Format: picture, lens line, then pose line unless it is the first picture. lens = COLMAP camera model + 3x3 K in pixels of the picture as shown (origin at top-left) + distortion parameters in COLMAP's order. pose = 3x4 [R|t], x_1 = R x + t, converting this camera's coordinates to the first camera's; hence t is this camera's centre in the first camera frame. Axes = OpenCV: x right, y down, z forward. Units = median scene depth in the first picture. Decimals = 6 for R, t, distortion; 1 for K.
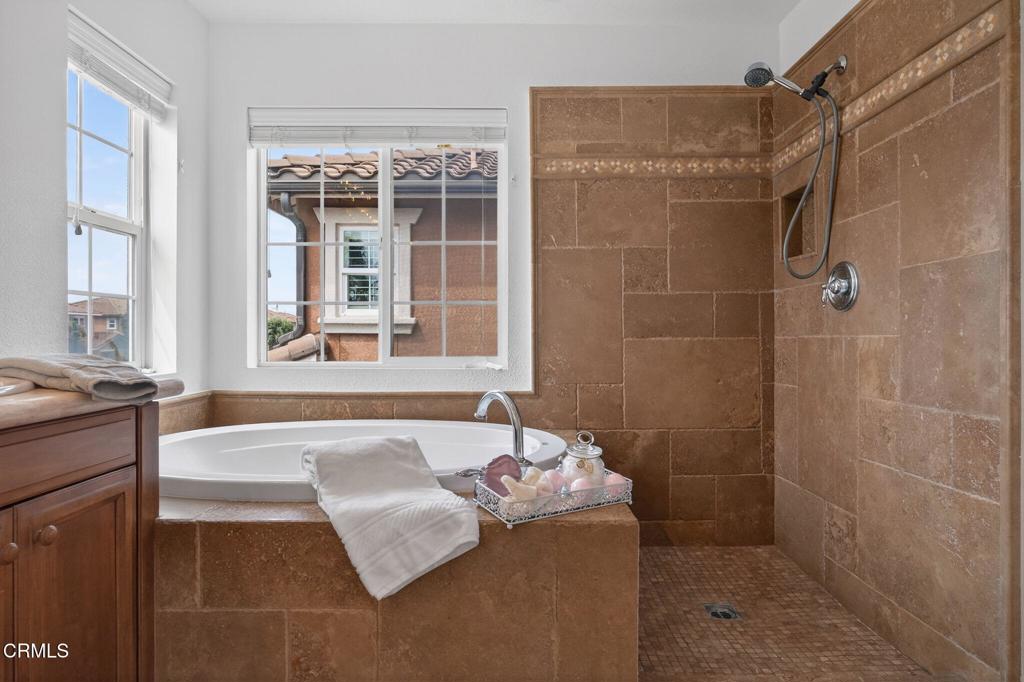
lens RADIAL K [[572.0, 0, 513.0], [0, 572.0, 335.9], [0, 0, 1]] dist [-0.000036, -0.004206]
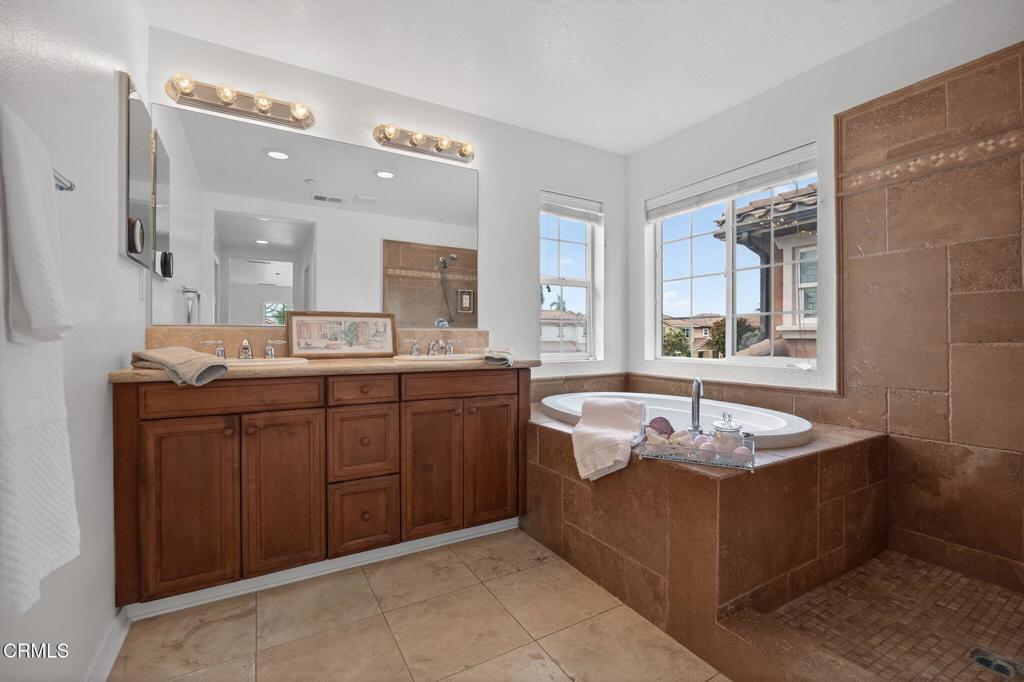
lens RADIAL K [[460.4, 0, 513.6], [0, 460.4, 340.5], [0, 0, 1]] dist [-0.009639, 0.004452]
pose [[0.493211, 0.003219, -0.869904, 0.491661], [-0.003716, 0.999992, 0.001594, 0.001181], [0.869902, 0.002447, 0.493218, 0.025939]]
